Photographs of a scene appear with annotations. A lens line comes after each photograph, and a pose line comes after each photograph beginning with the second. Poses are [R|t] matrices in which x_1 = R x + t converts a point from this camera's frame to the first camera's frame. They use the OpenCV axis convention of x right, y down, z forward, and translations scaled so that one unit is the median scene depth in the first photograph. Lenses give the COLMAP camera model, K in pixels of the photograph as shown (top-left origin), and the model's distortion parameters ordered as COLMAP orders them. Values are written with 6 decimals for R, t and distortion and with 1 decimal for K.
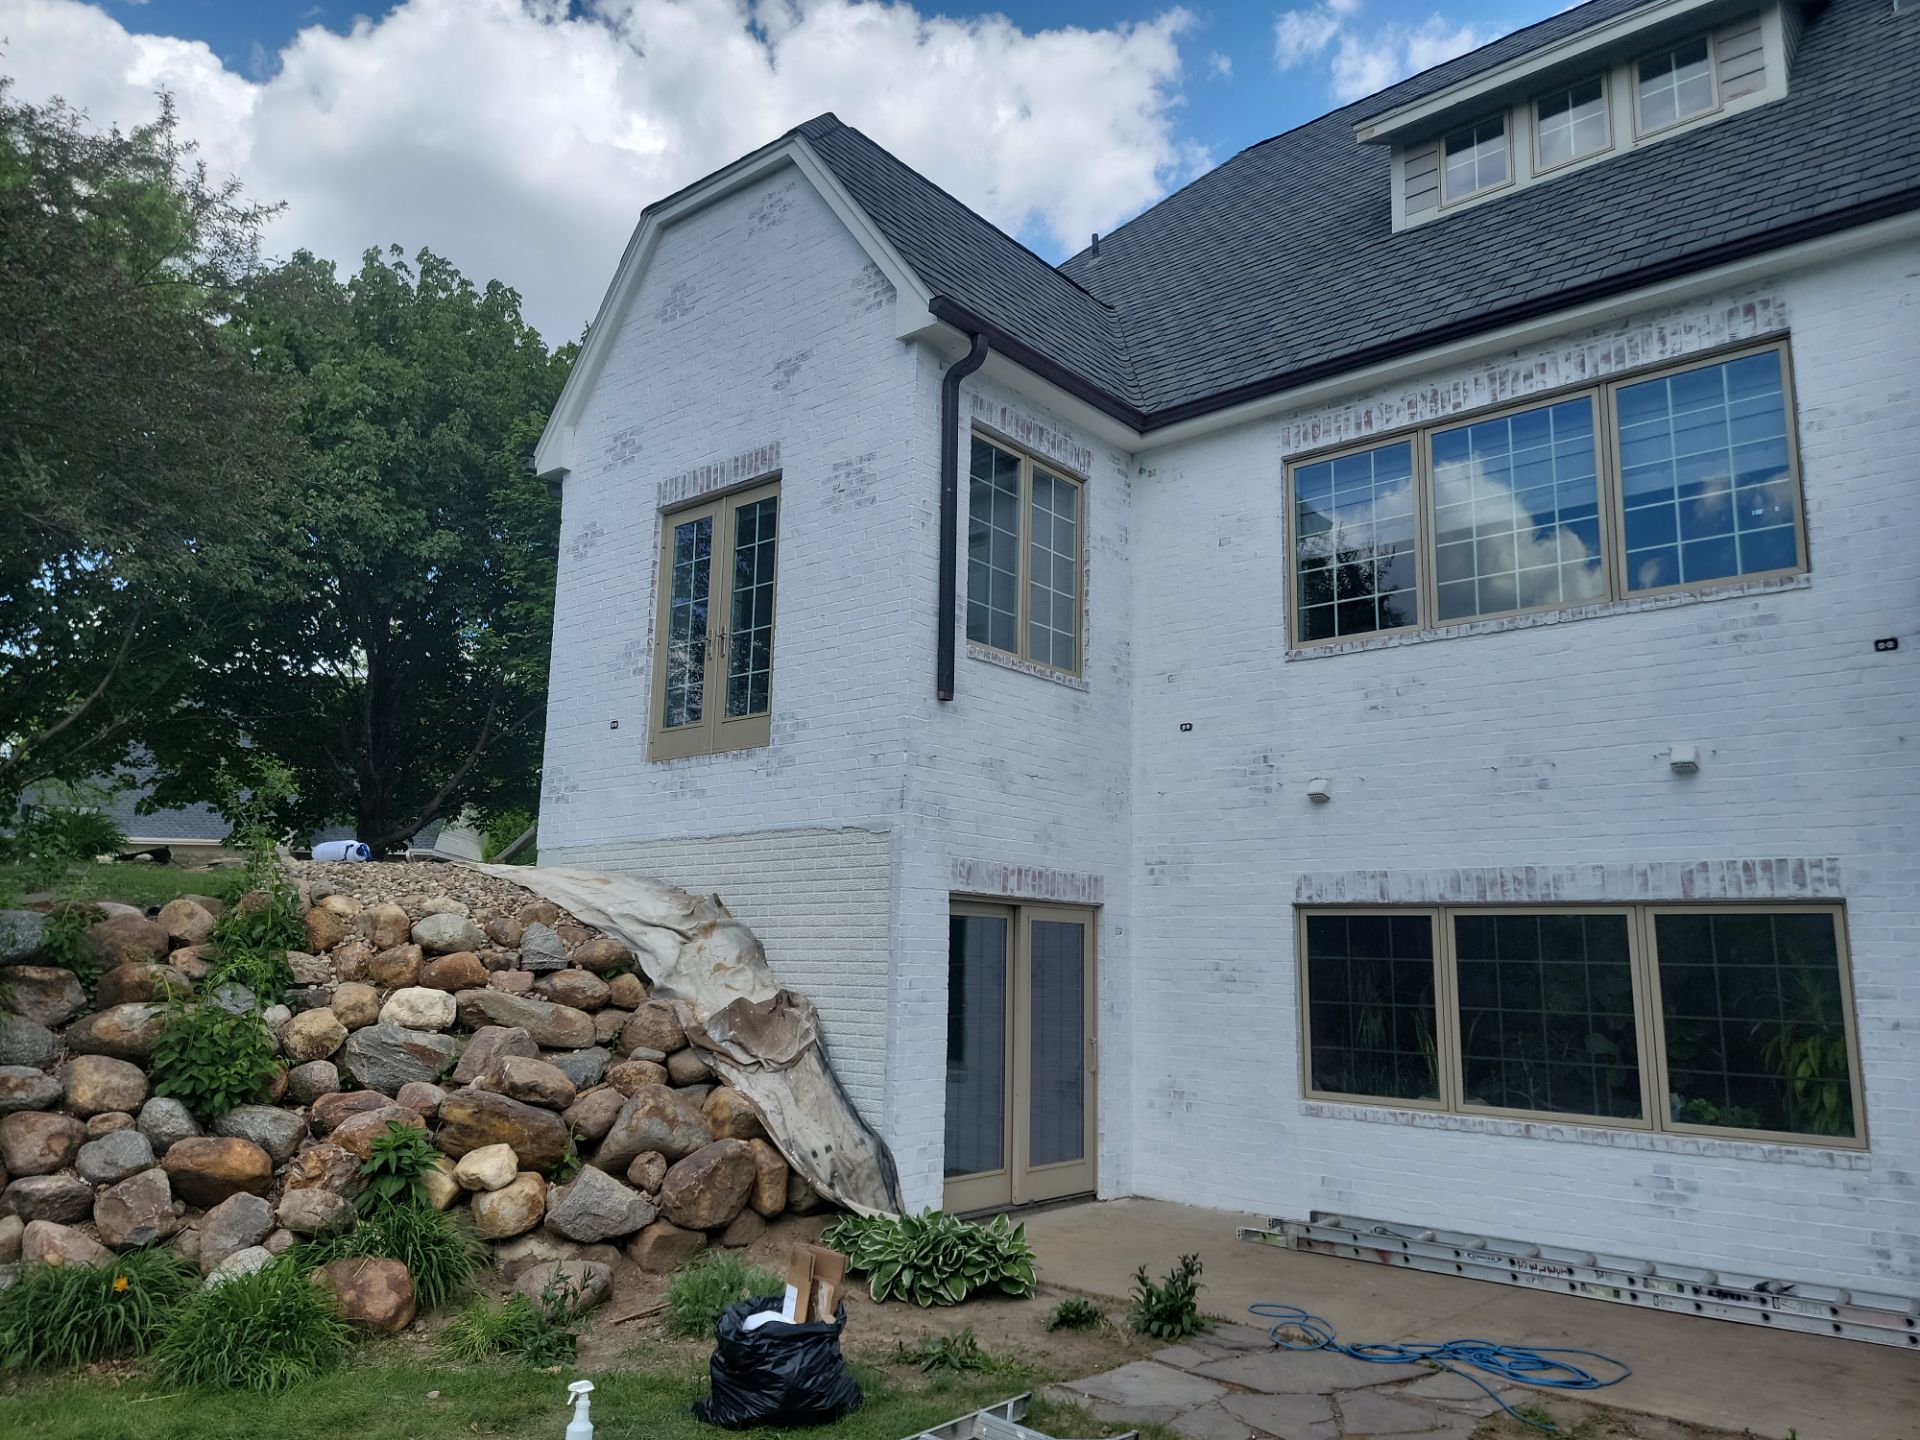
lens RADIAL K [[1324.3, 0, 975.2], [0, 1324.3, 720.8], [0, 0, 1]] dist [0.074130, -0.056917]
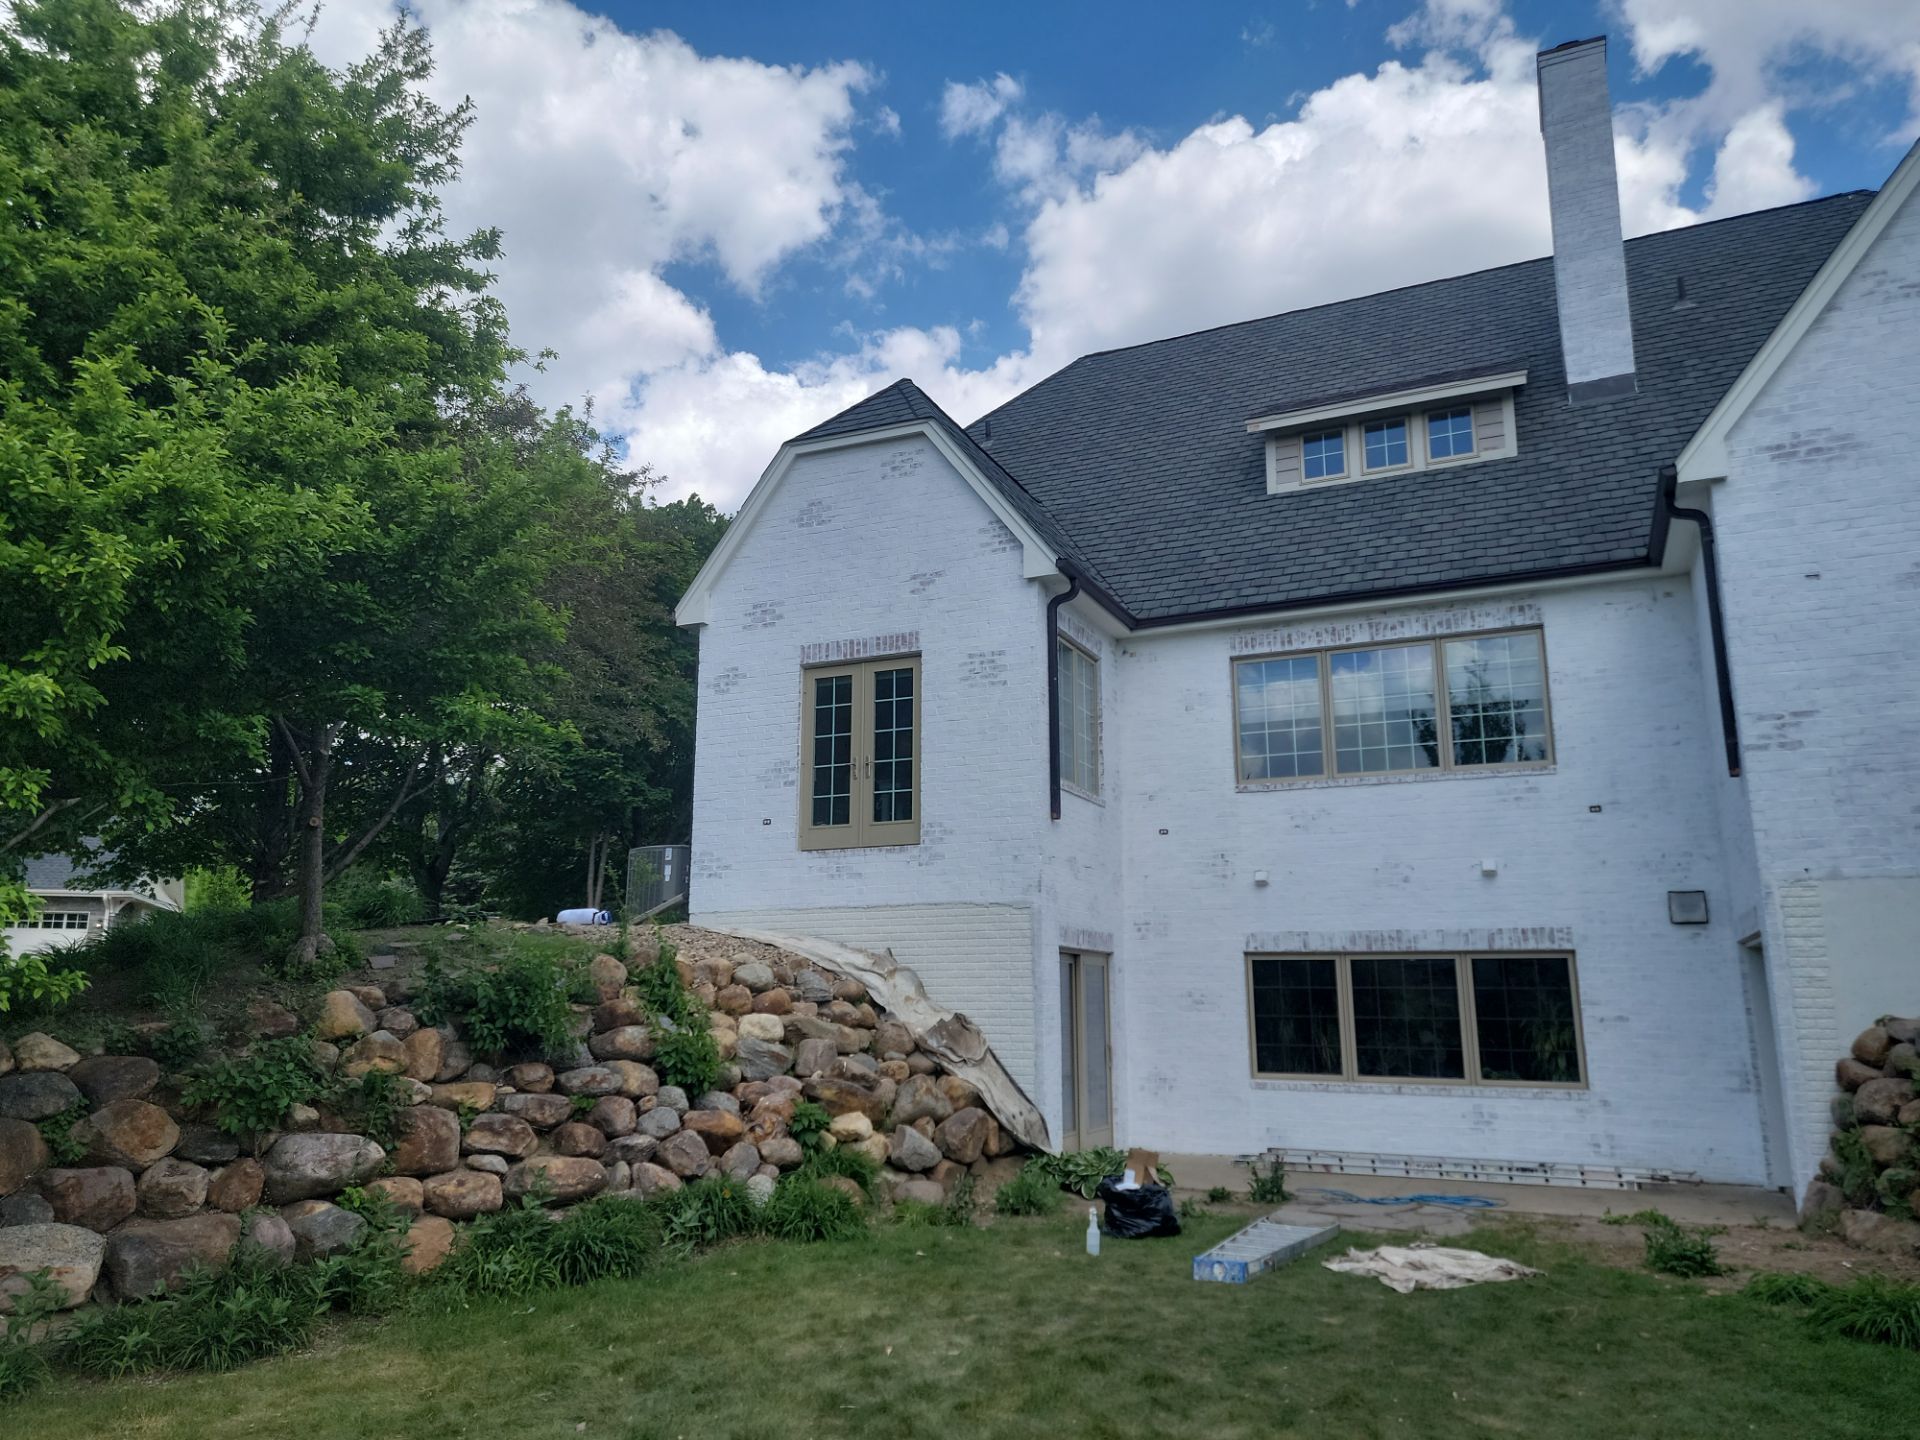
lens RADIAL K [[1318.2, 0, 960.0], [0, 1318.2, 720.0], [0, 0, 1]] dist [0.088846, -0.093872]
pose [[0.964791, 0.037825, 0.260282, -0.553554], [-0.031226, 0.999079, -0.029444, -0.085569], [-0.261156, 0.020280, 0.965084, -0.456814]]
